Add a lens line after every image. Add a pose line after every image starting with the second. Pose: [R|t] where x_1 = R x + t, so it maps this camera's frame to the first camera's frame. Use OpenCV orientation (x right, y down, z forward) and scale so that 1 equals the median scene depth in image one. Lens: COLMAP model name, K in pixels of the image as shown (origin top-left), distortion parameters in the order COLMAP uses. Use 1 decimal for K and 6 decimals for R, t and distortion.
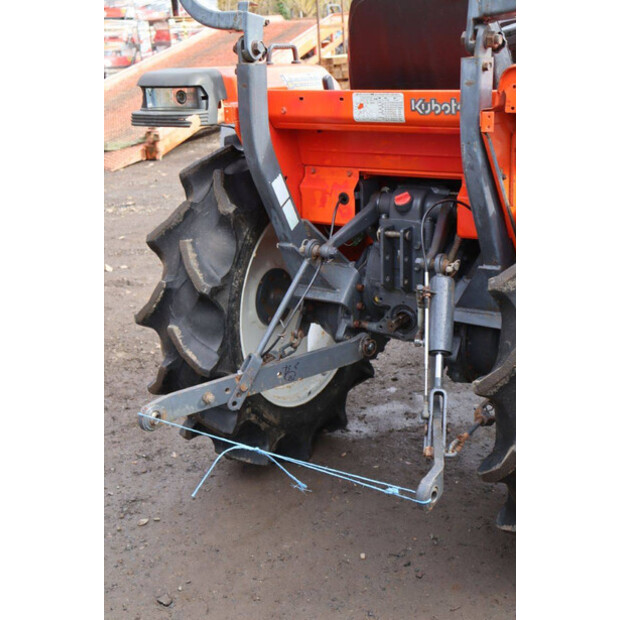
lens RADIAL K [[910.0, 0, 300.0], [0, 910.0, 315.6], [0, 0, 1]] dist [0.073029, 0.000000]
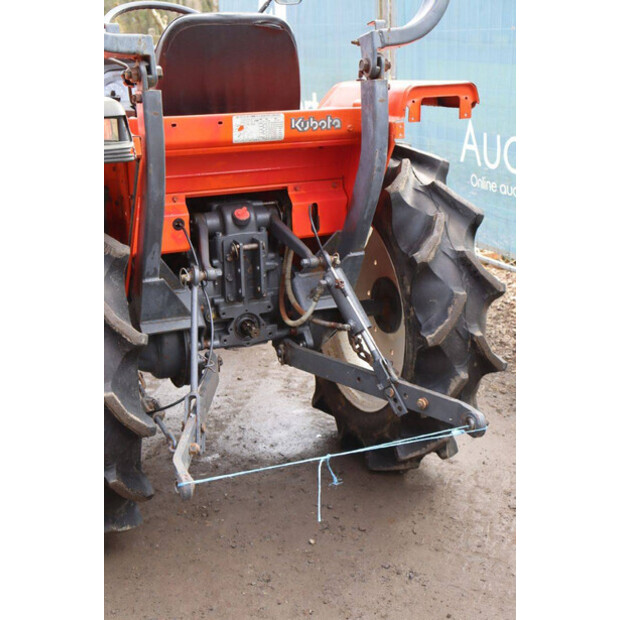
lens RADIAL K [[910.0, 0, 306.9], [0, 910.0, 318.2], [0, 0, 1]] dist [0.073029, 0.000000]
pose [[0.522090, -0.223132, 0.823185, -0.795070], [0.253843, 0.962084, 0.099787, -0.103046], [-0.814239, 0.156862, 0.558935, 0.379505]]
